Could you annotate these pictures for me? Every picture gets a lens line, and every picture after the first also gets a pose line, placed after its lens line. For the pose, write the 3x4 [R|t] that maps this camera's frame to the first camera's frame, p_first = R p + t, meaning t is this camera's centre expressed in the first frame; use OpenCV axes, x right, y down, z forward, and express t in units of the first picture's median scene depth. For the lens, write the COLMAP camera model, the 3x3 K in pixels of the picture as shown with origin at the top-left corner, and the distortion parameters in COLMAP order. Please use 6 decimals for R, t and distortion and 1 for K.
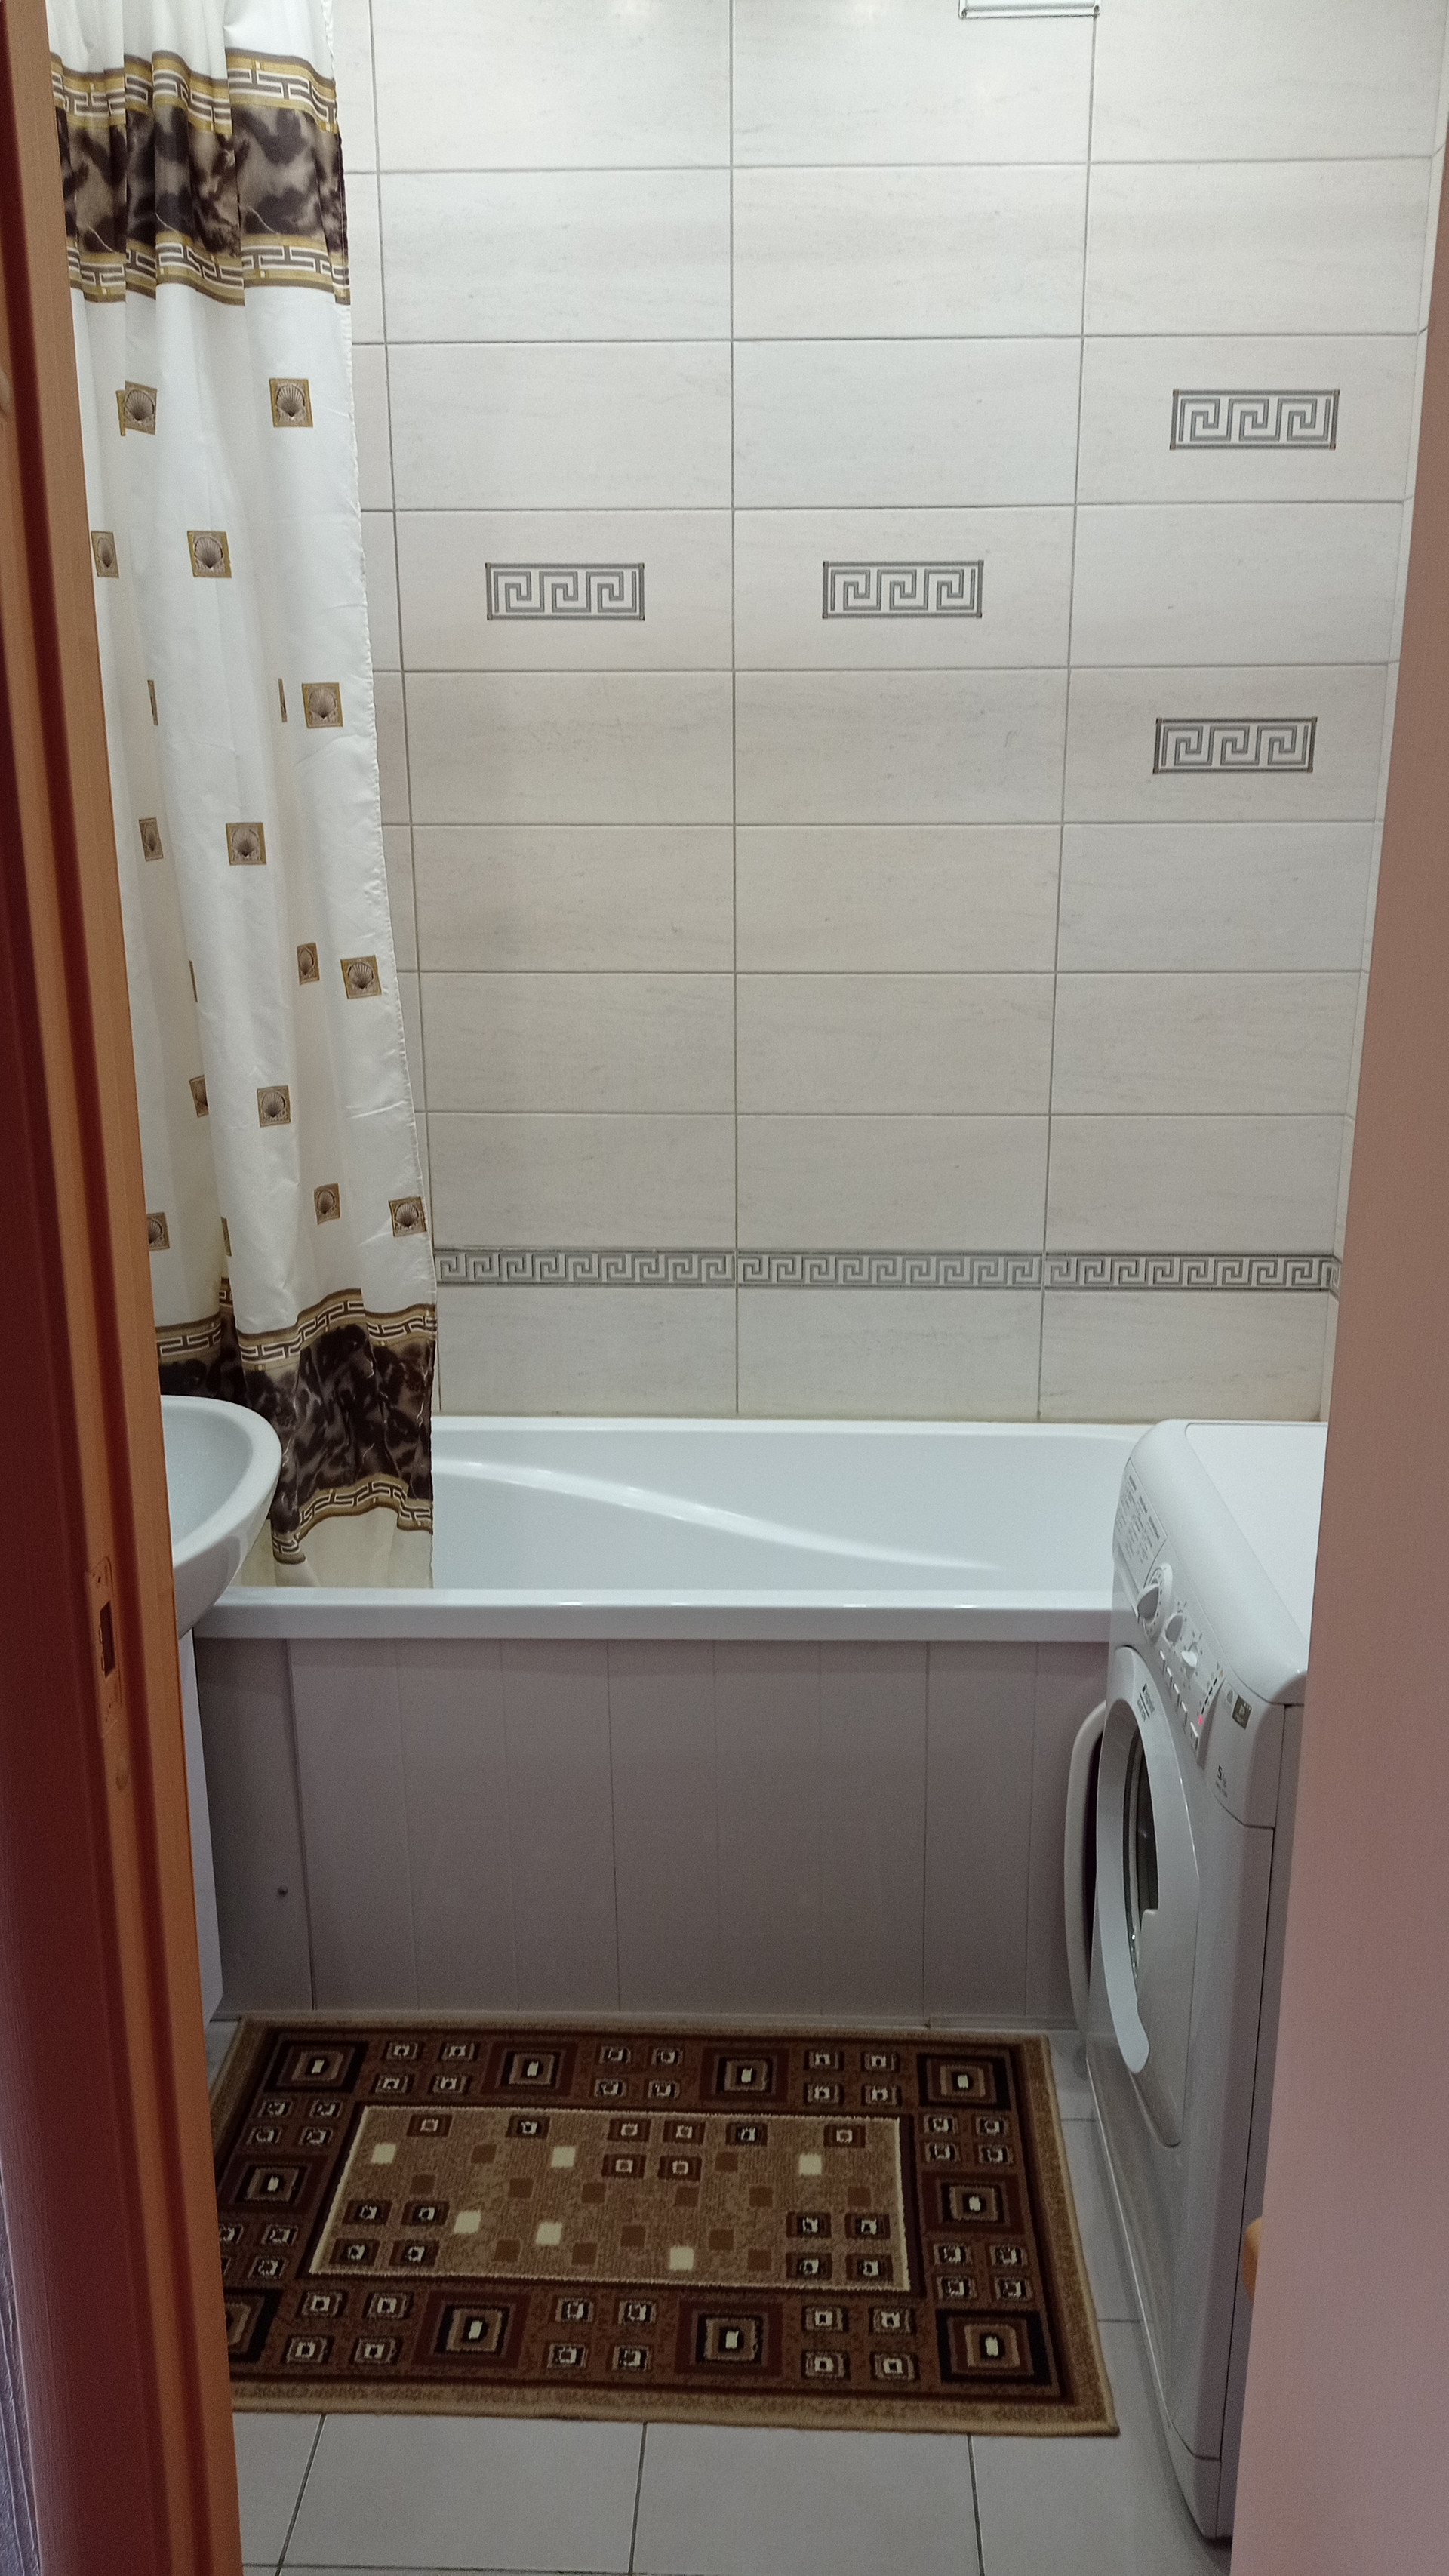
lens RADIAL K [[1934.4, 0, 730.9], [0, 1934.4, 1285.7], [0, 0, 1]] dist [0.066071, -0.091531]
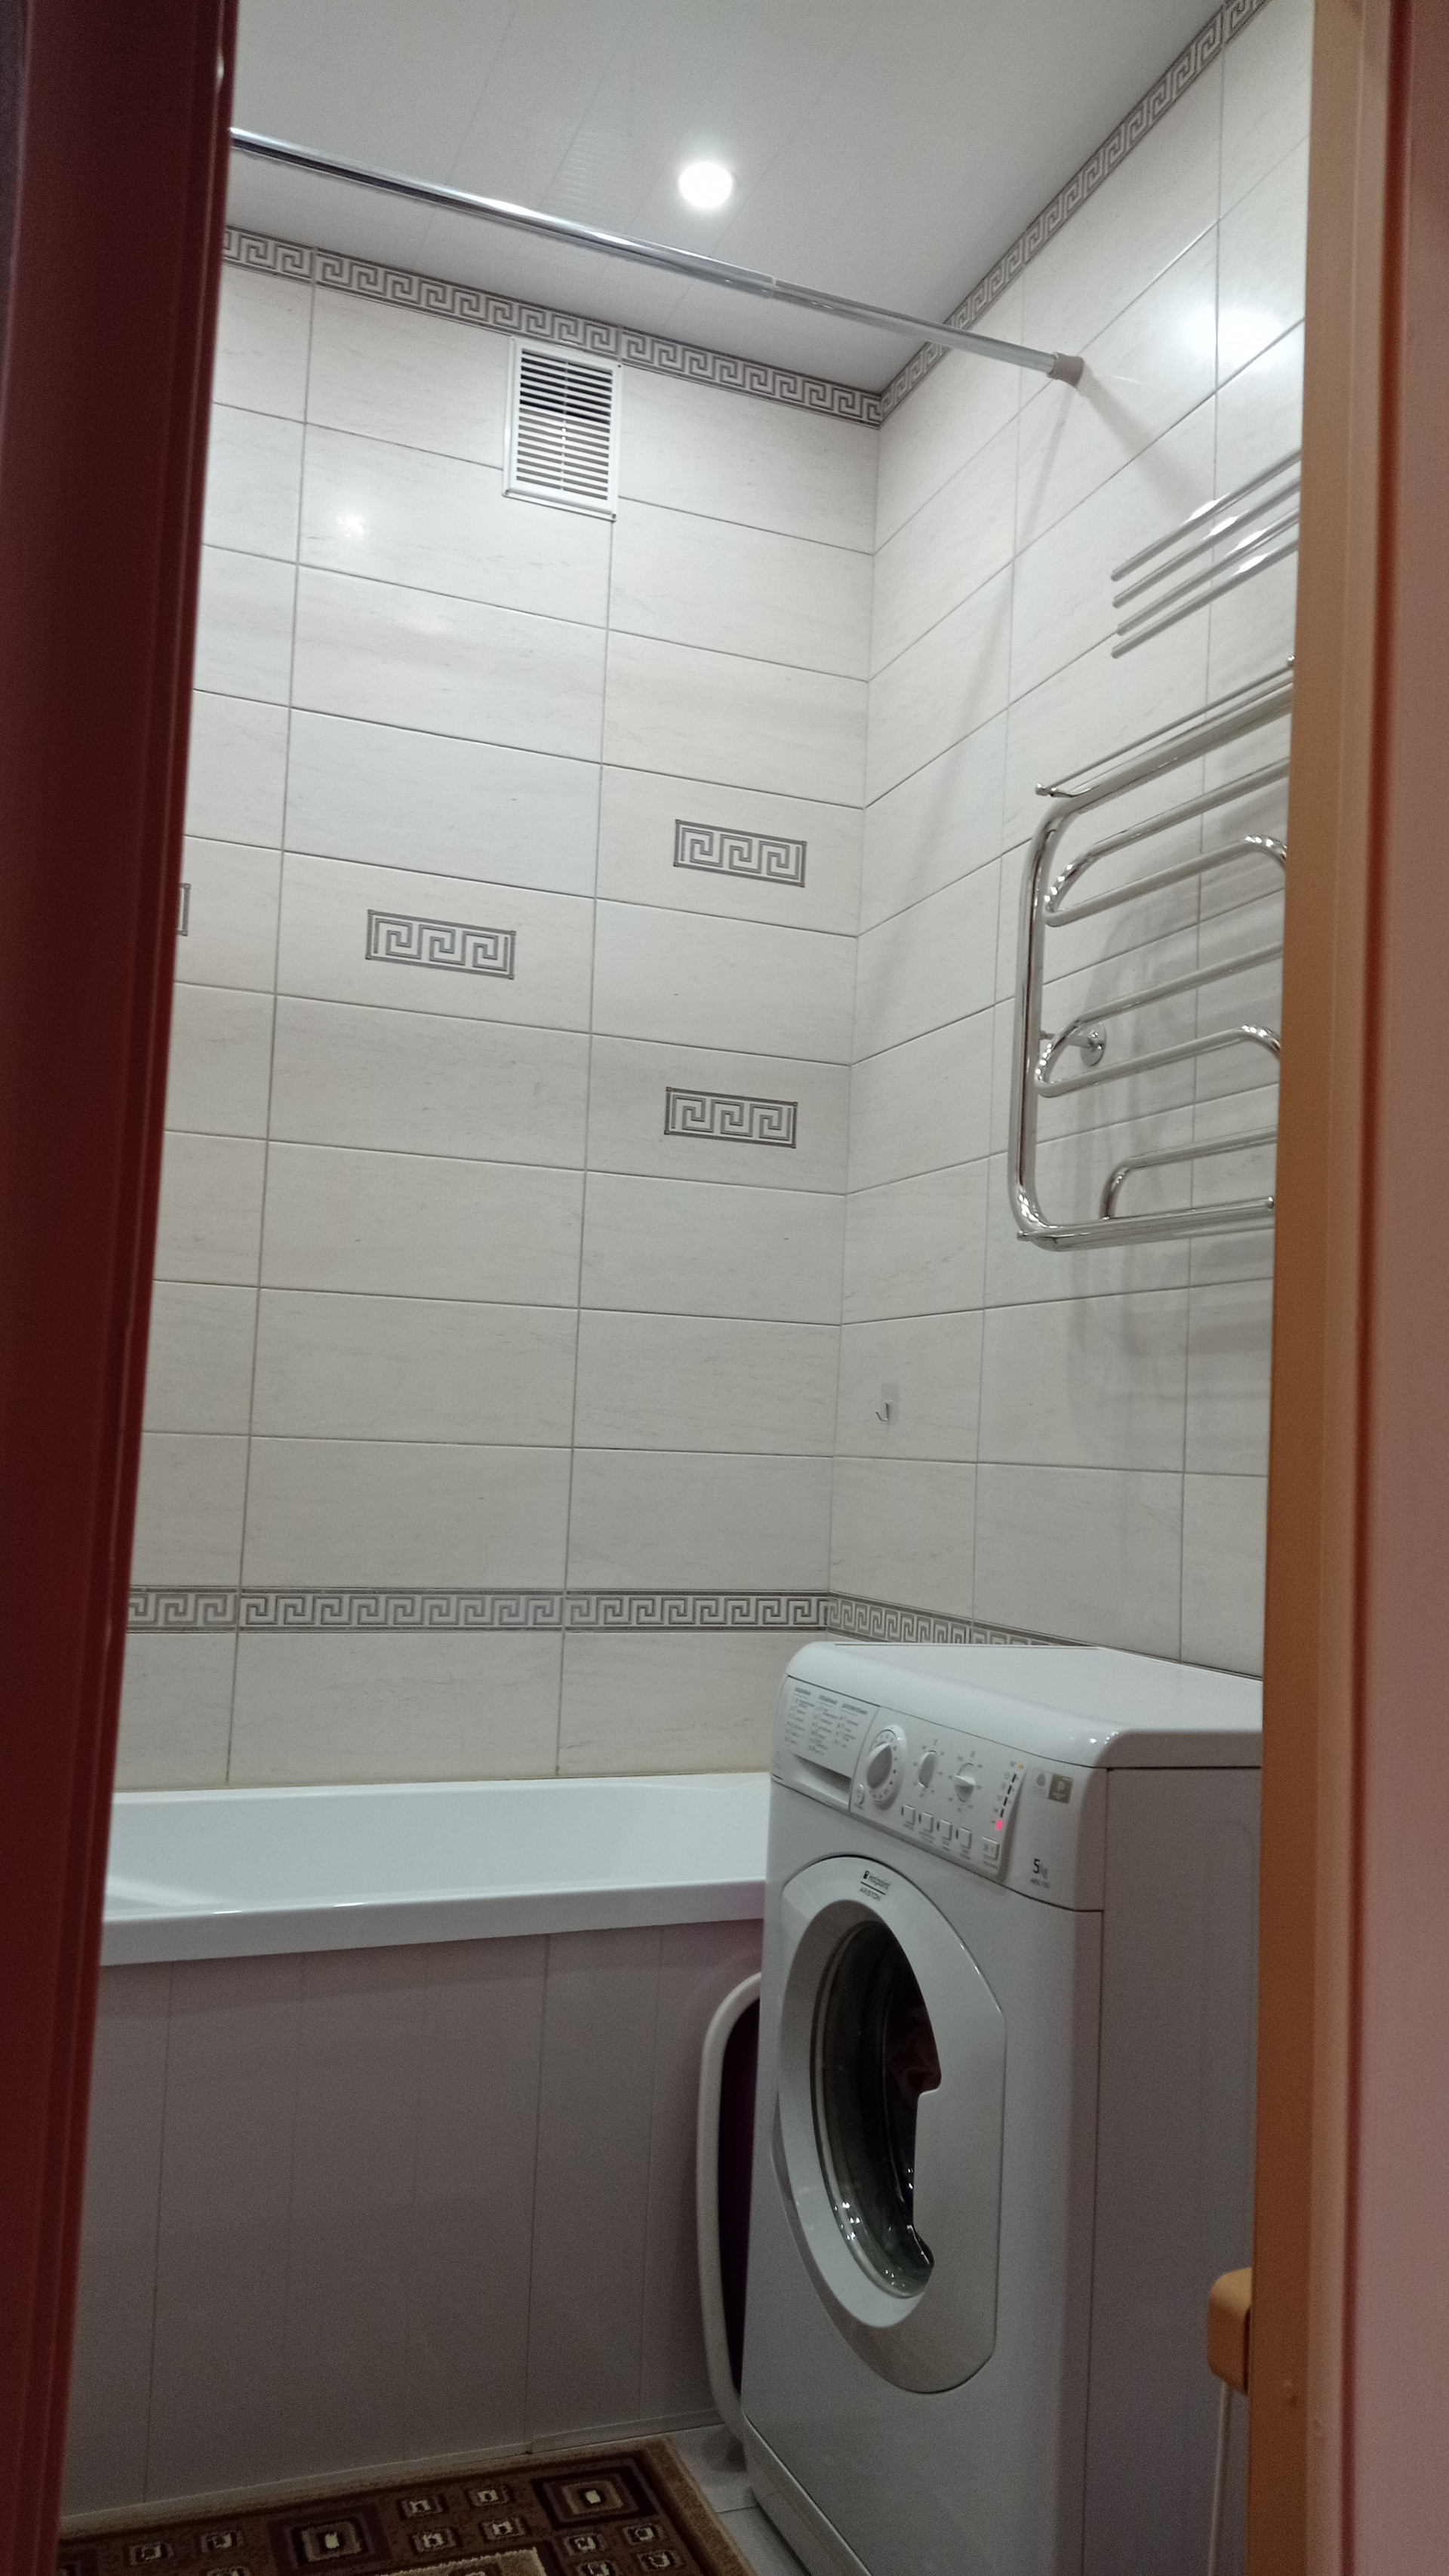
lens RADIAL K [[1934.4, 0, 738.1], [0, 1934.4, 1300.3], [0, 0, 1]] dist [0.066071, -0.091531]
pose [[0.909584, 0.074064, 0.408866, -0.203440], [0.063698, 0.947503, -0.313339, 0.187158], [-0.410608, 0.311052, 0.857116, 0.095772]]
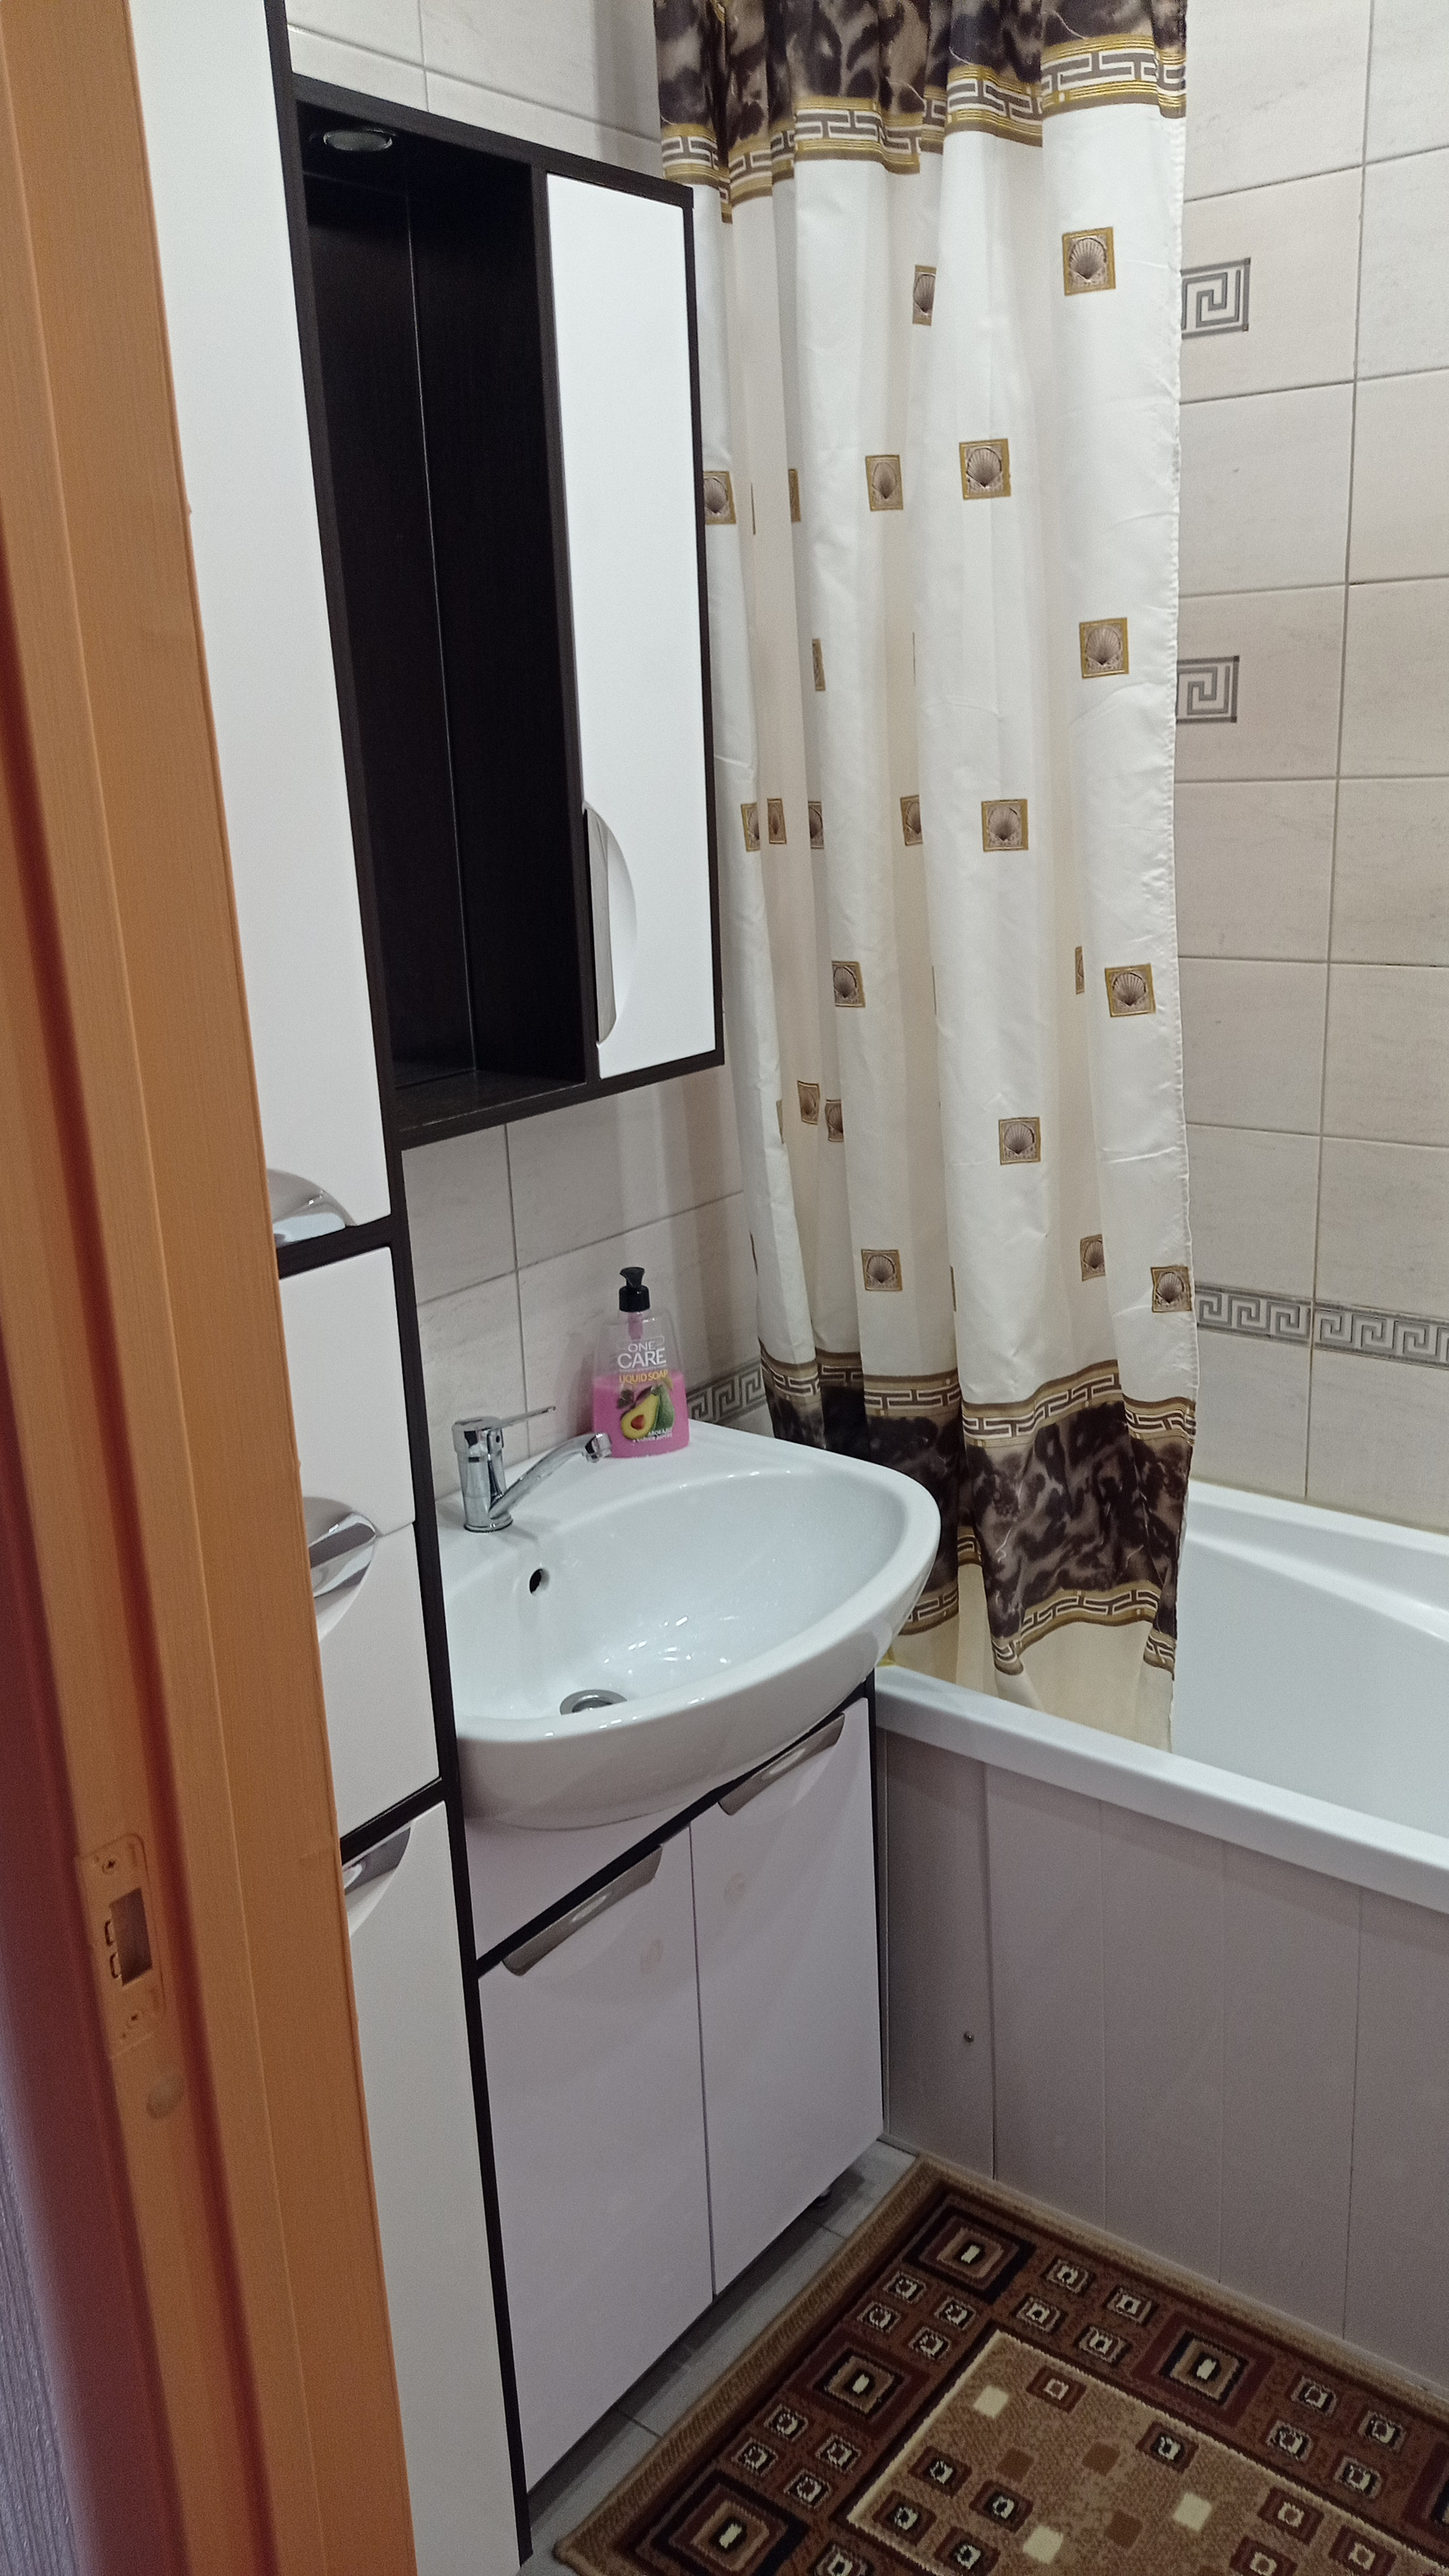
lens RADIAL K [[1934.4, 0, 801.9], [0, 1934.4, 1272.1], [0, 0, 1]] dist [0.066071, -0.091531]
pose [[0.815392, 0.135360, -0.562862, 0.153877], [-0.109240, 0.990789, 0.080018, -0.088253], [0.568509, -0.003759, 0.822669, 0.253650]]
